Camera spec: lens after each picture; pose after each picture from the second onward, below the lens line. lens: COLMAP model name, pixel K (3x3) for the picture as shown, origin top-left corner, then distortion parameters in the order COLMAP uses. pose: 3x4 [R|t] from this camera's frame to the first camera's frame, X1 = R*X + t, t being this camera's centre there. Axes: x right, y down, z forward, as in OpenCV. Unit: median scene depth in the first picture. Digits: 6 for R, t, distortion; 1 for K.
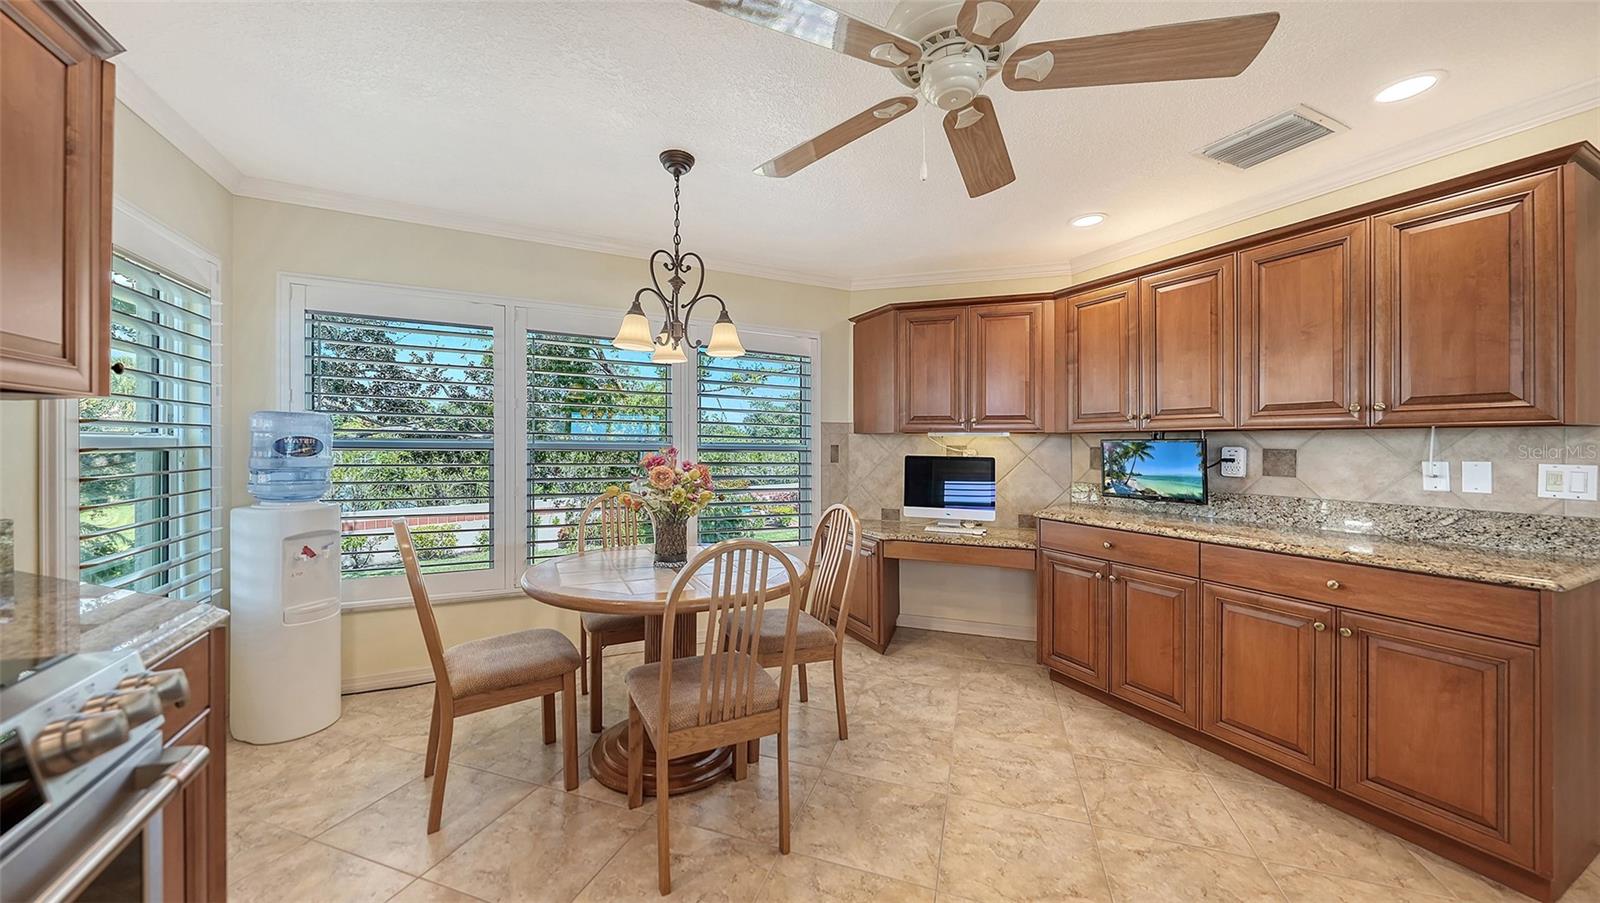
lens RADIAL K [[563.0, 0, 803.4], [0, 563.0, 447.5], [0, 0, 1]] dist [-0.003031, -0.000205]
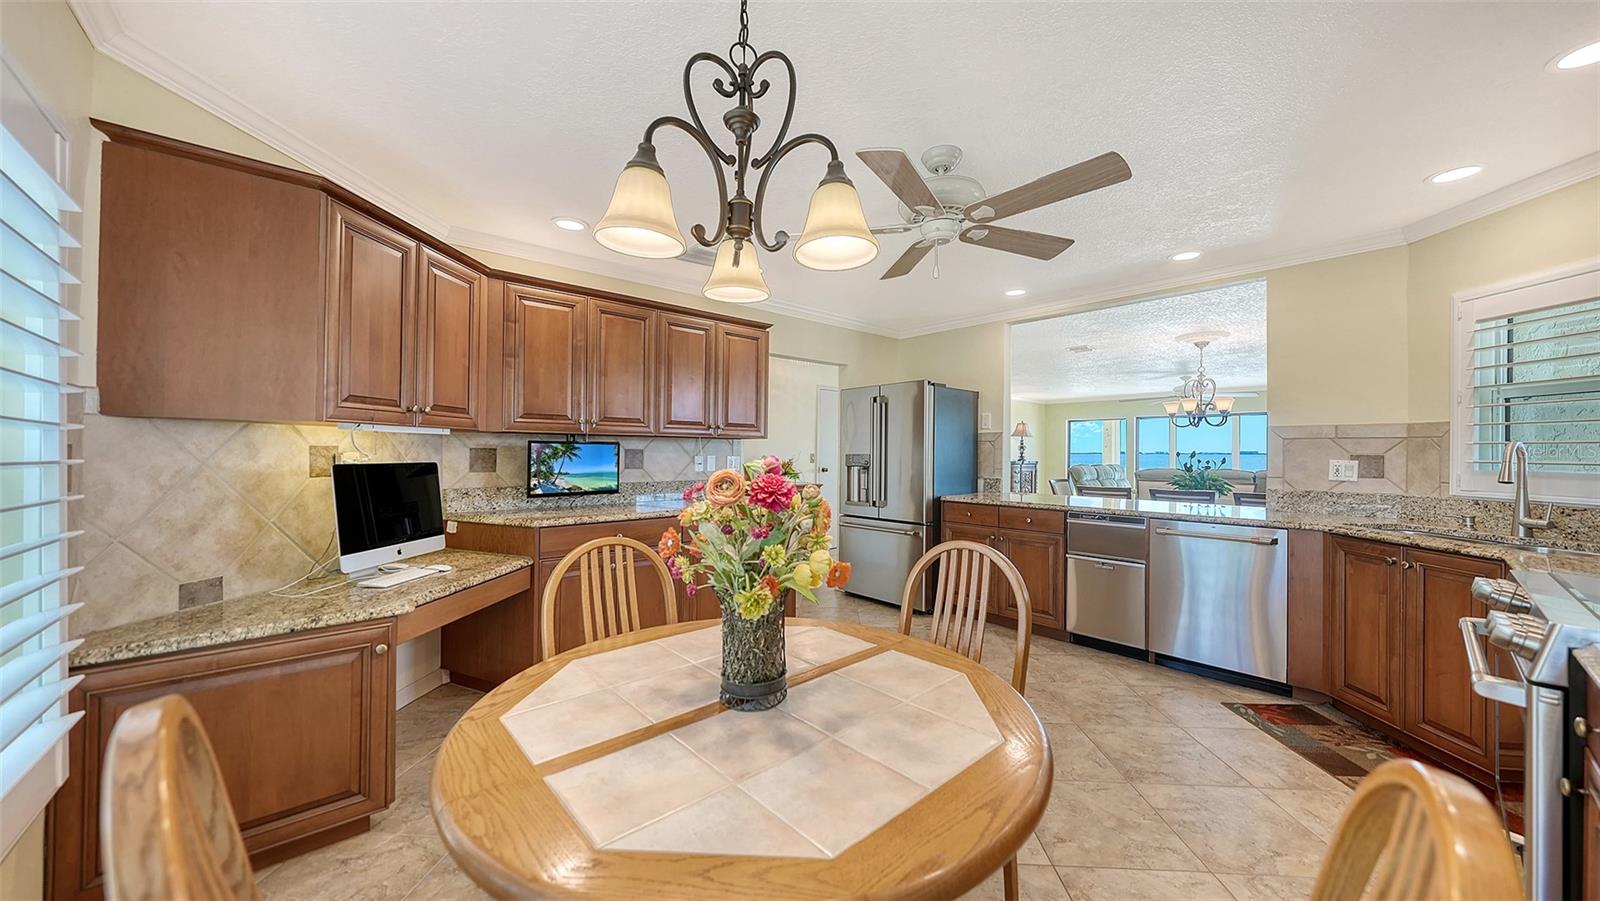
lens RADIAL K [[563.0, 0, 803.4], [0, 563.0, 446.5], [0, 0, 1]] dist [-0.003031, -0.000205]
pose [[-0.264403, -0.010453, 0.964356, -0.554438], [-0.016570, 0.999843, 0.006295, -0.017819], [-0.964270, -0.014315, -0.264534, 0.822372]]
